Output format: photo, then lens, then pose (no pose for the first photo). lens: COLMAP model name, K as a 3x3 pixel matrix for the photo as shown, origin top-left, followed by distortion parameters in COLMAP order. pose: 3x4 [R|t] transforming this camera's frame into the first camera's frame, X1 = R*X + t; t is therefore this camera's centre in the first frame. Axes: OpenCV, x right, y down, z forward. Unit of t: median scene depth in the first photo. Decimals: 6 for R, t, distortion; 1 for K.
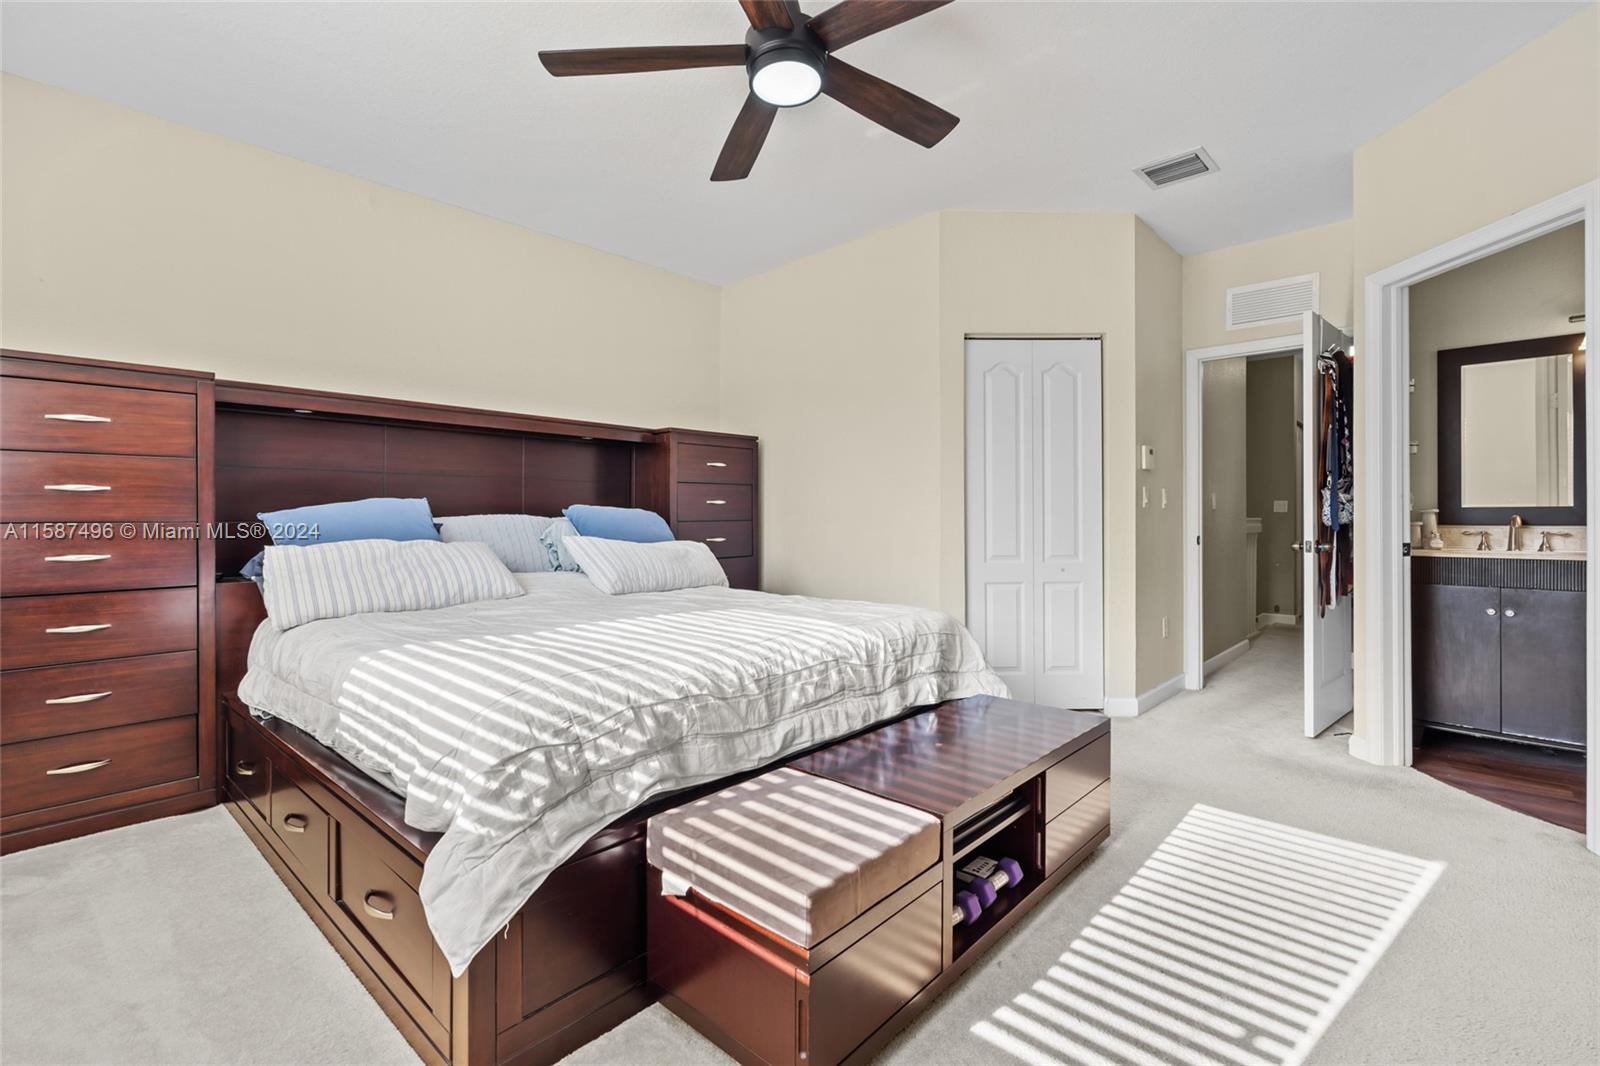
lens RADIAL K [[709.7, 0, 779.0], [0, 709.7, 496.5], [0, 0, 1]] dist [-0.003029, -0.000683]
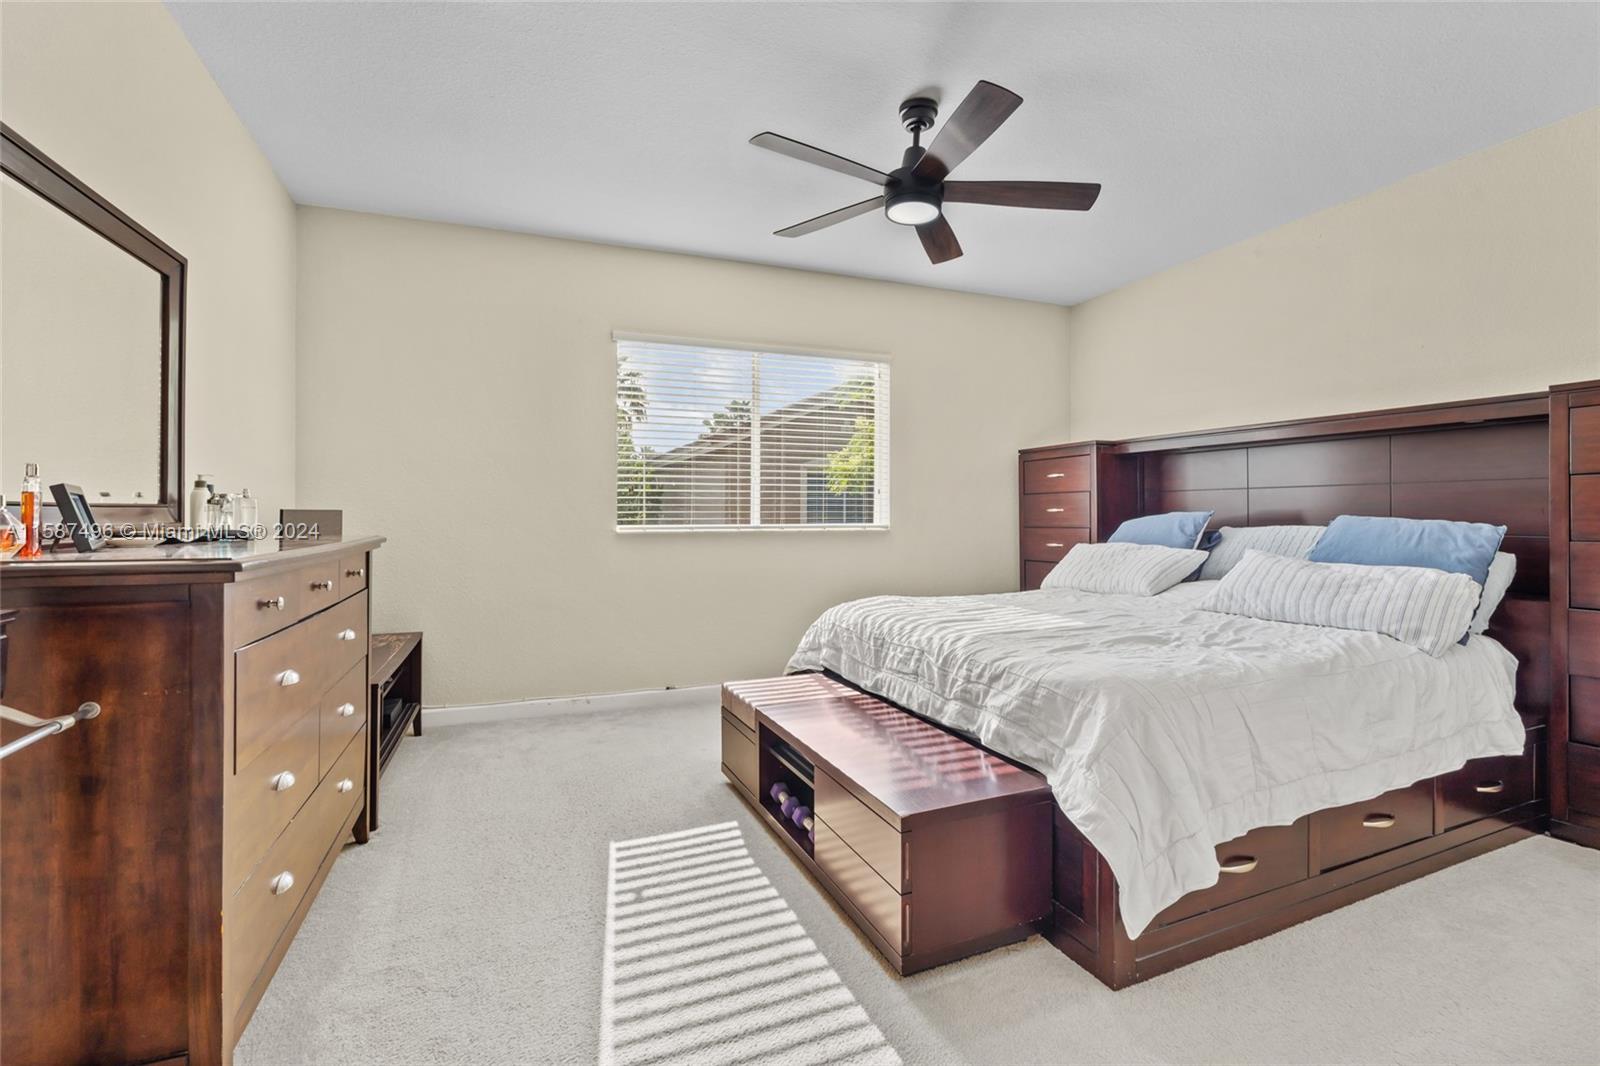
lens RADIAL K [[709.7, 0, 801.5], [0, 709.7, 531.2], [0, 0, 1]] dist [-0.003029, -0.000683]
pose [[-0.405082, -0.007690, -0.914248, 1.416731], [-0.001961, 0.999970, -0.007542, 0.038530], [0.914278, -0.001263, -0.405085, 1.446737]]
